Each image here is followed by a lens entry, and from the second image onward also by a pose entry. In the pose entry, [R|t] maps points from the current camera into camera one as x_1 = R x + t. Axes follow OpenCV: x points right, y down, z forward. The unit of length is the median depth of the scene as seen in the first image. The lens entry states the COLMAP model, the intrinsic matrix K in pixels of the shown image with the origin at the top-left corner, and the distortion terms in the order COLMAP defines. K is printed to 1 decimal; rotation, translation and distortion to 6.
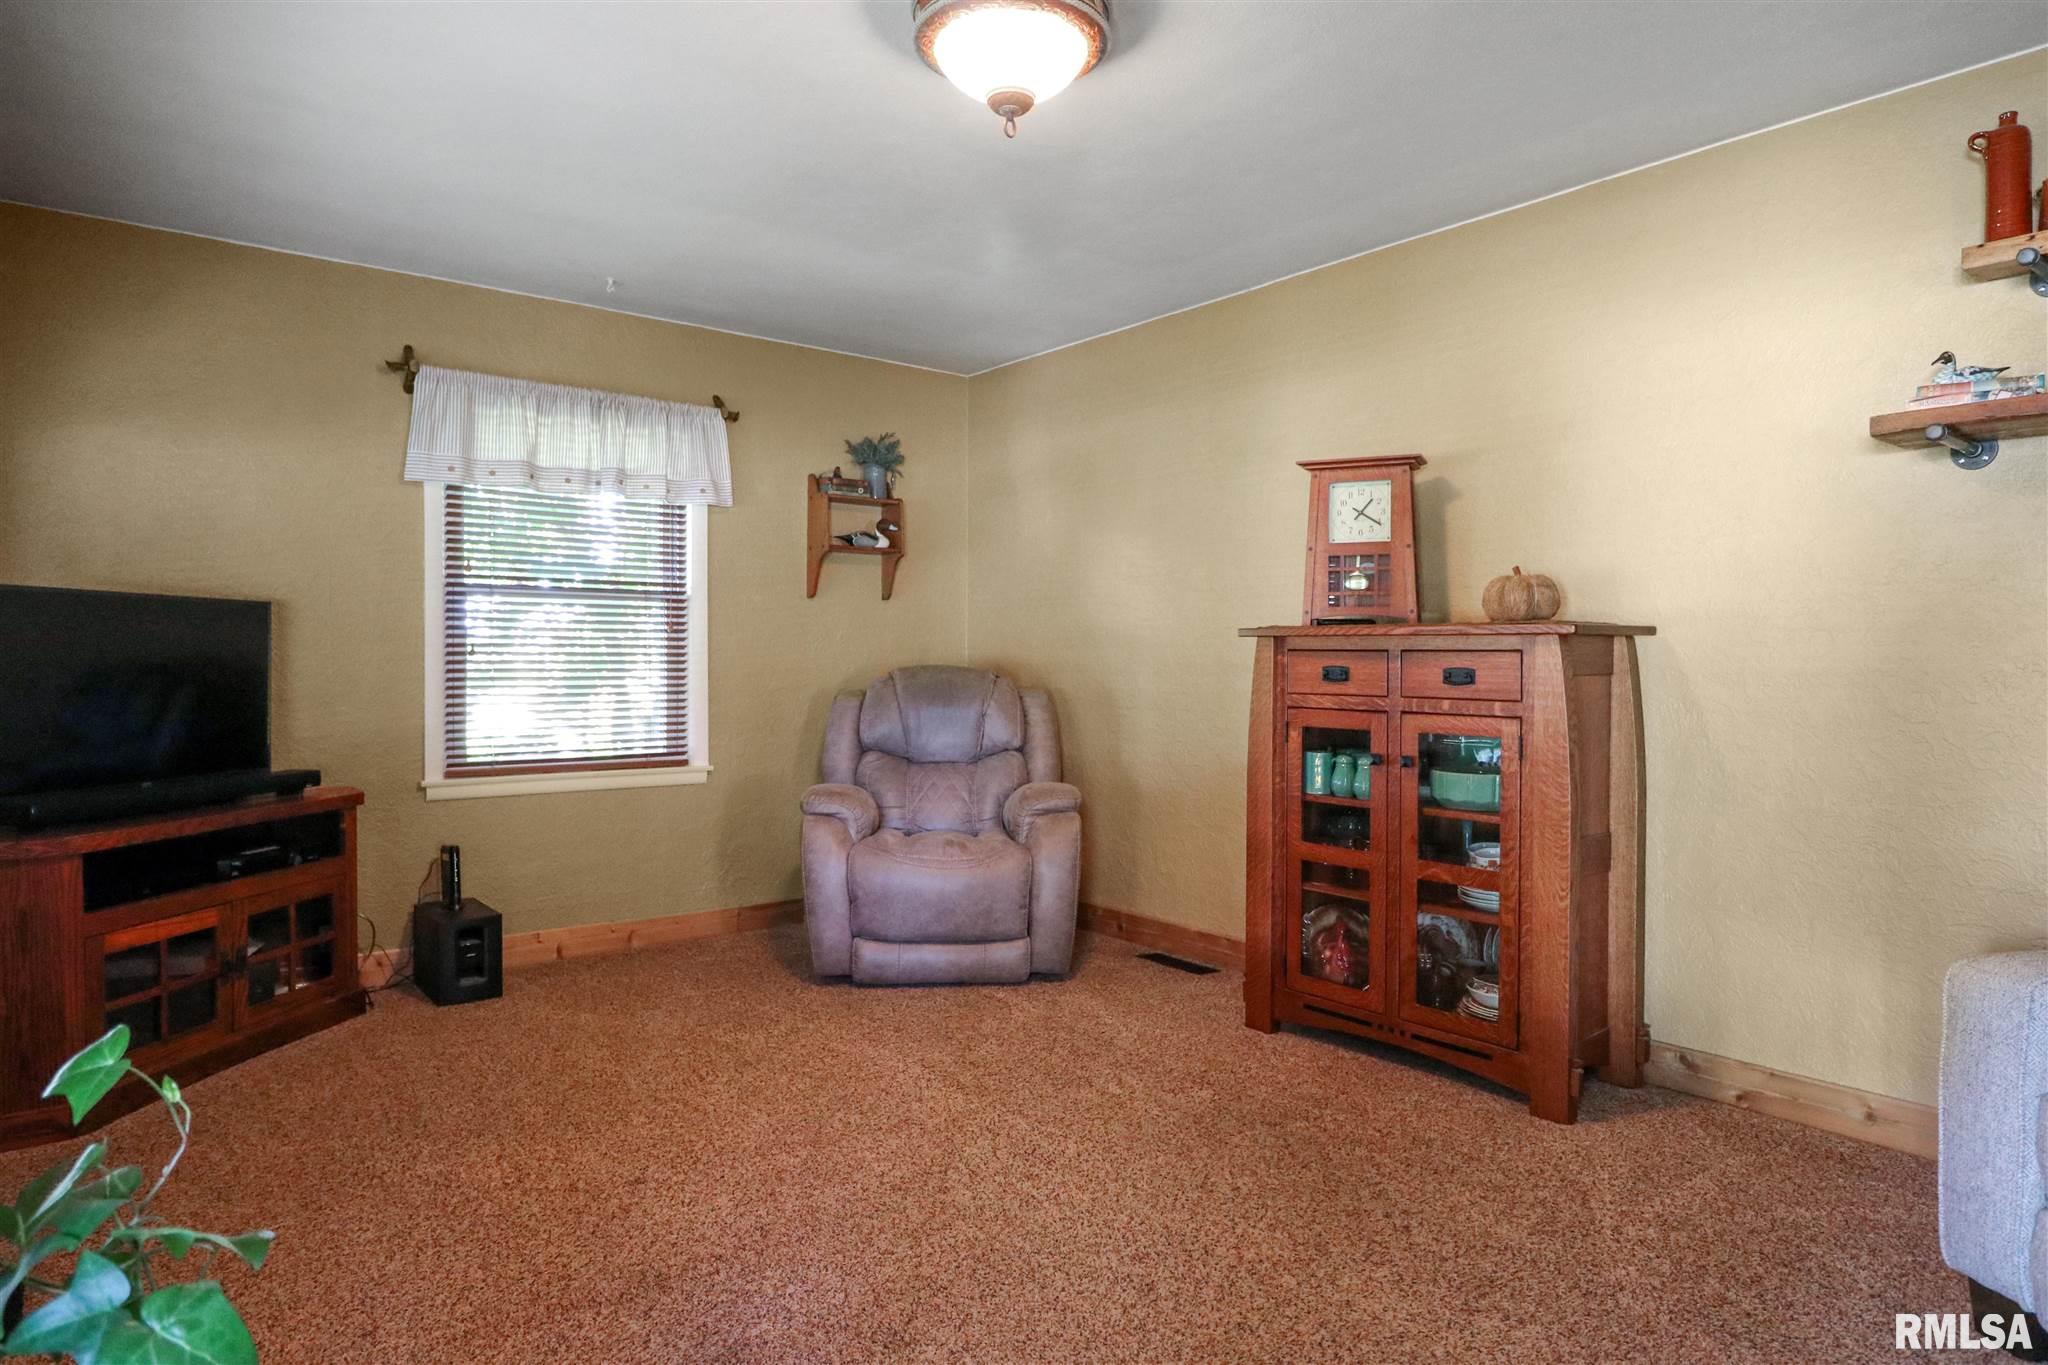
lens RADIAL K [[1217.8, 0, 1039.4], [0, 1217.8, 670.2], [0, 0, 1]] dist [-0.003759, -0.001611]
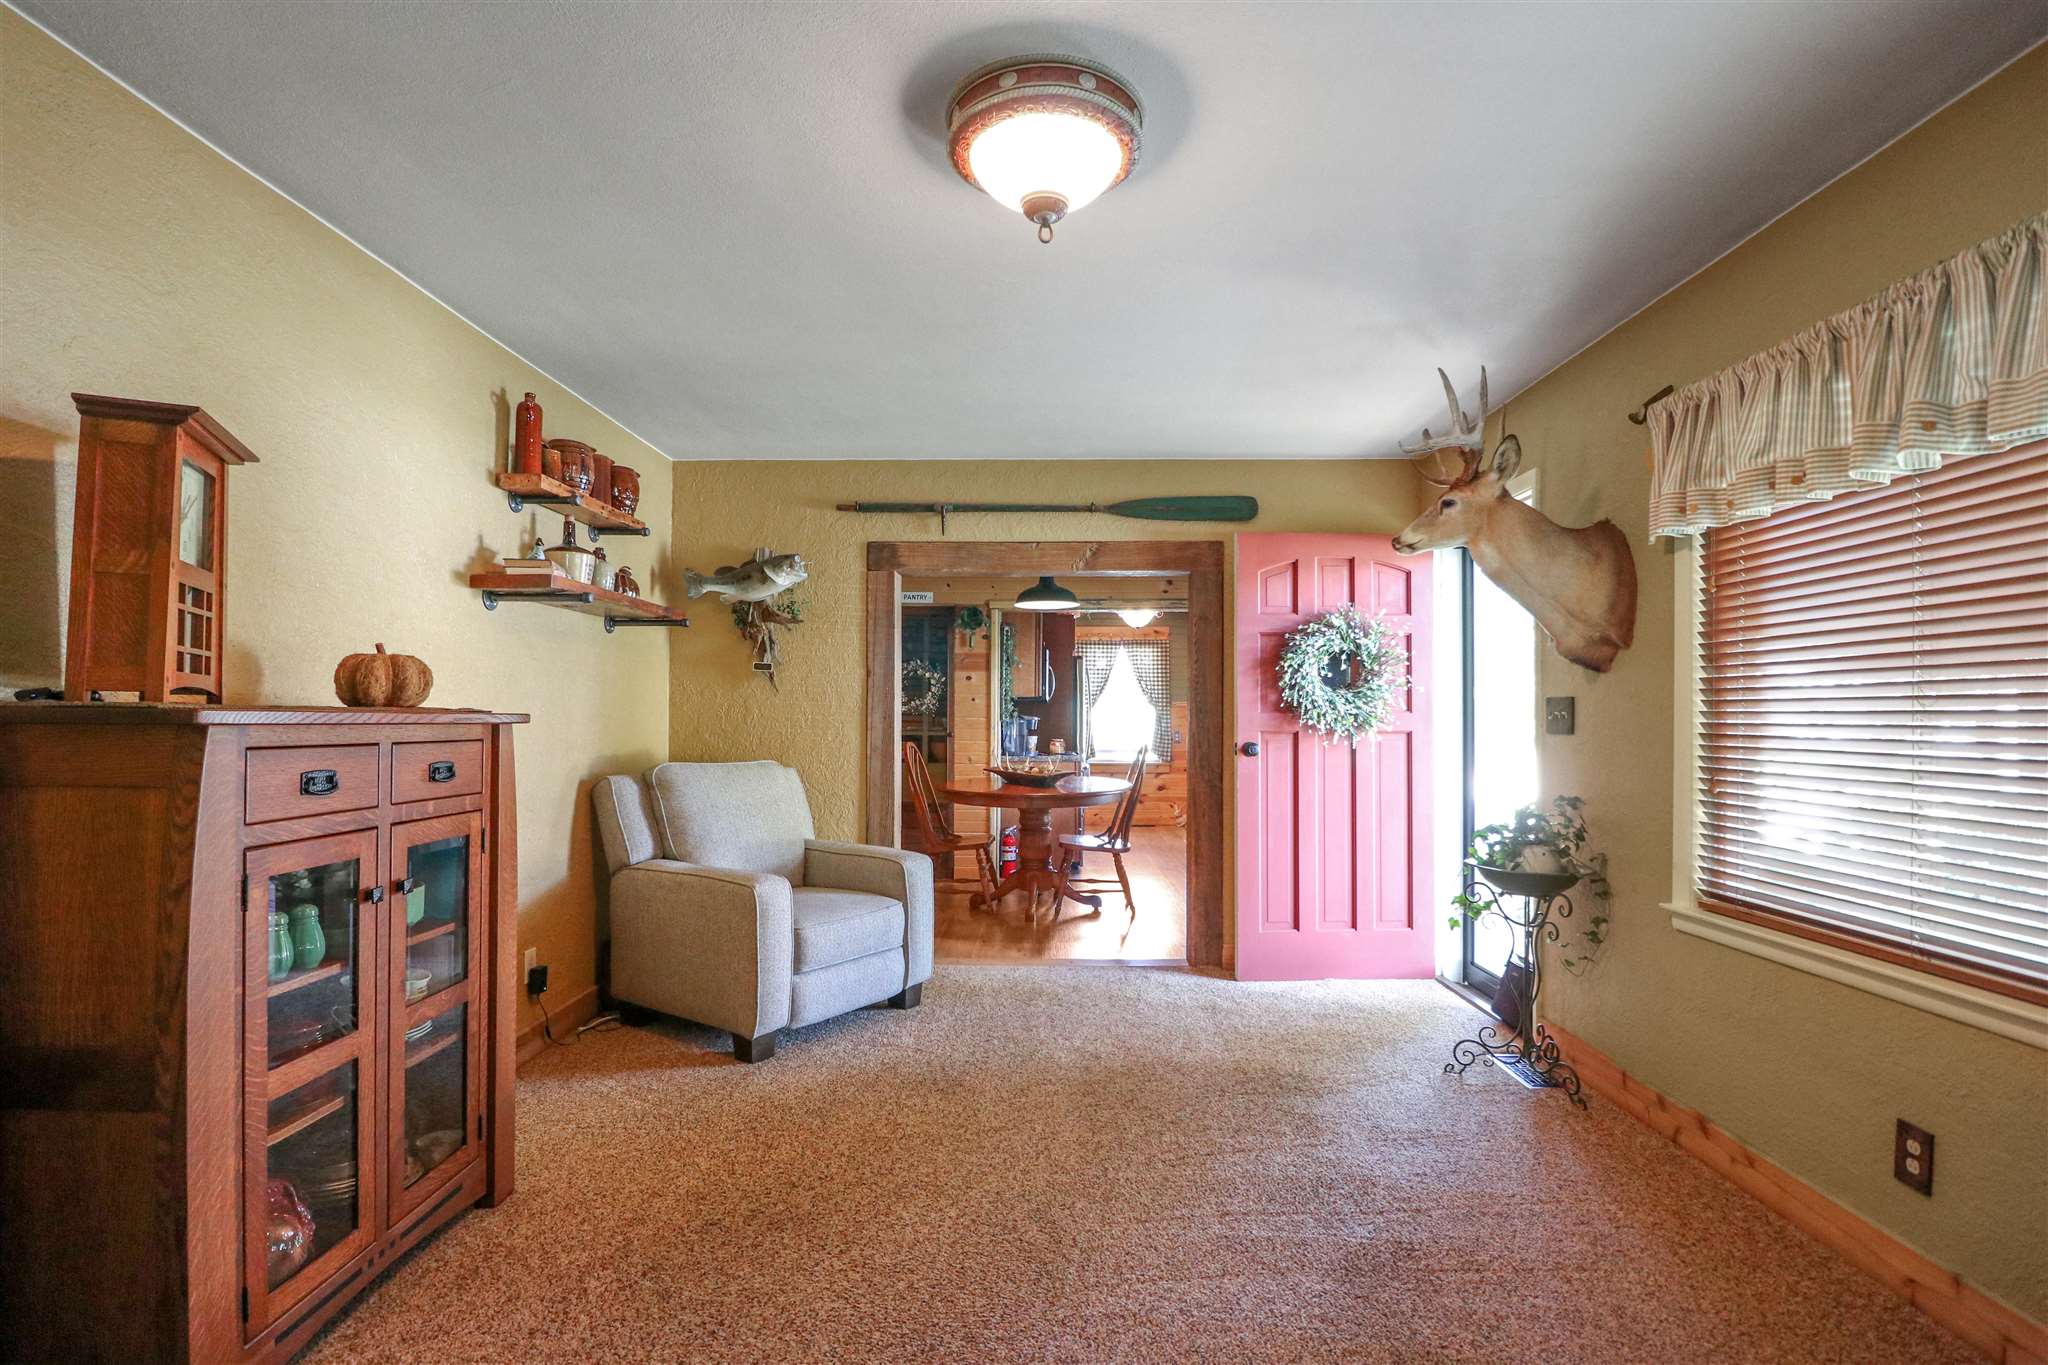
lens RADIAL K [[965.6, 0, 1011.4], [0, 965.6, 696.1], [0, 0, 1]] dist [-0.016133, -0.002320]
pose [[-0.761926, 0.010102, 0.647585, -0.332099], [0.001944, 0.999910, -0.013311, -0.031769], [-0.647661, -0.008883, -0.761877, 1.031669]]
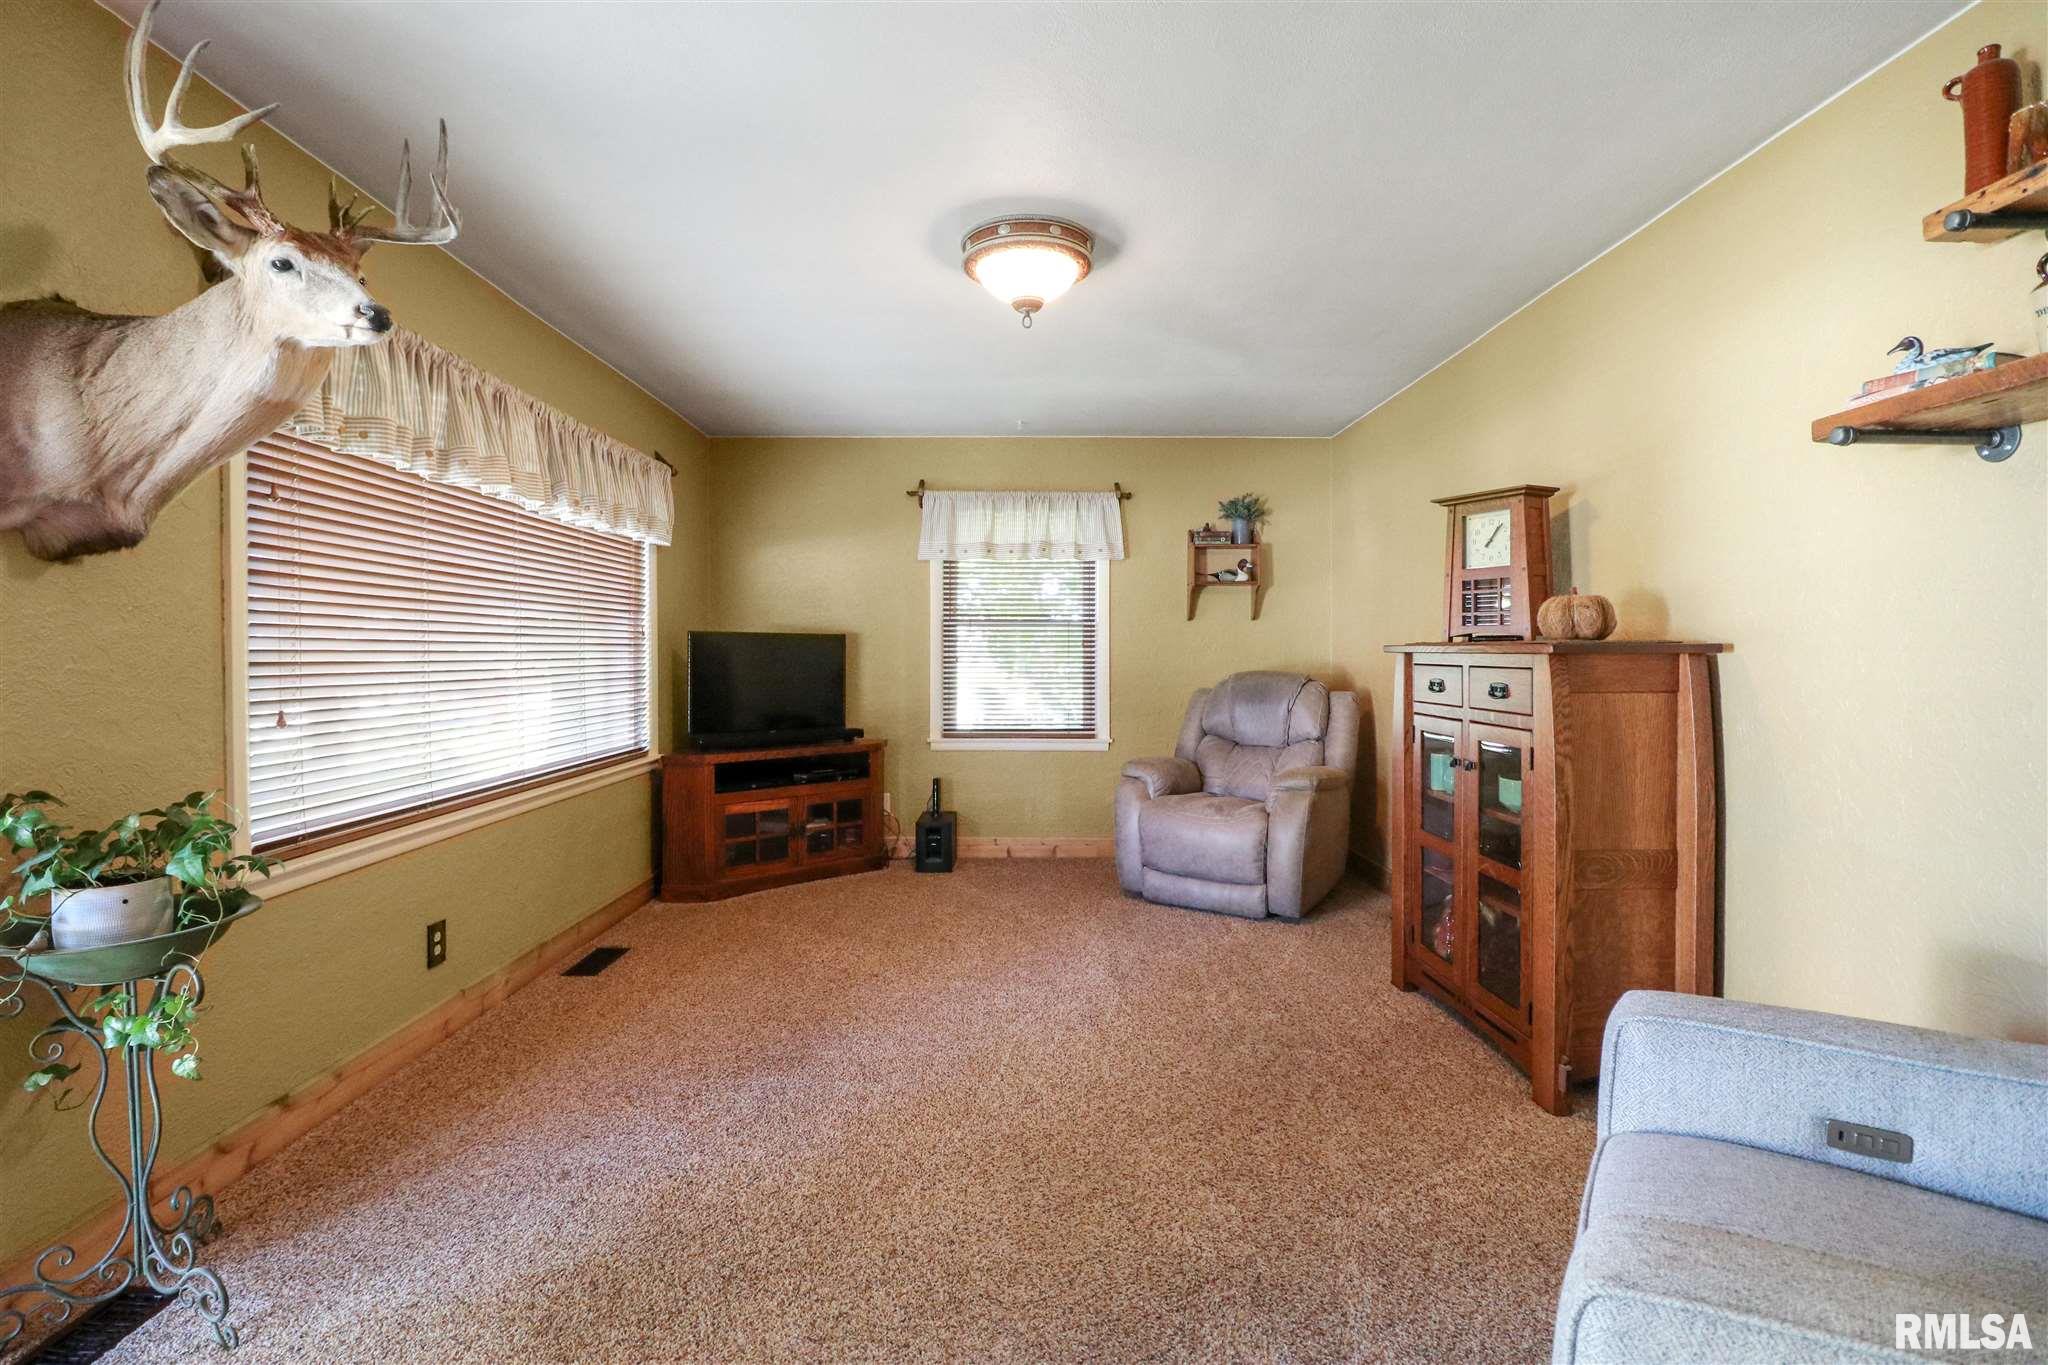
lens RADIAL K [[965.6, 0, 994.8], [0, 965.6, 660.1], [0, 0, 1]] dist [-0.016133, -0.002320]
pose [[0.774716, 0.001394, -0.632308, 0.443828], [-0.003963, 0.999989, -0.002652, -0.015247], [0.632297, 0.004560, 0.774712, 0.032087]]
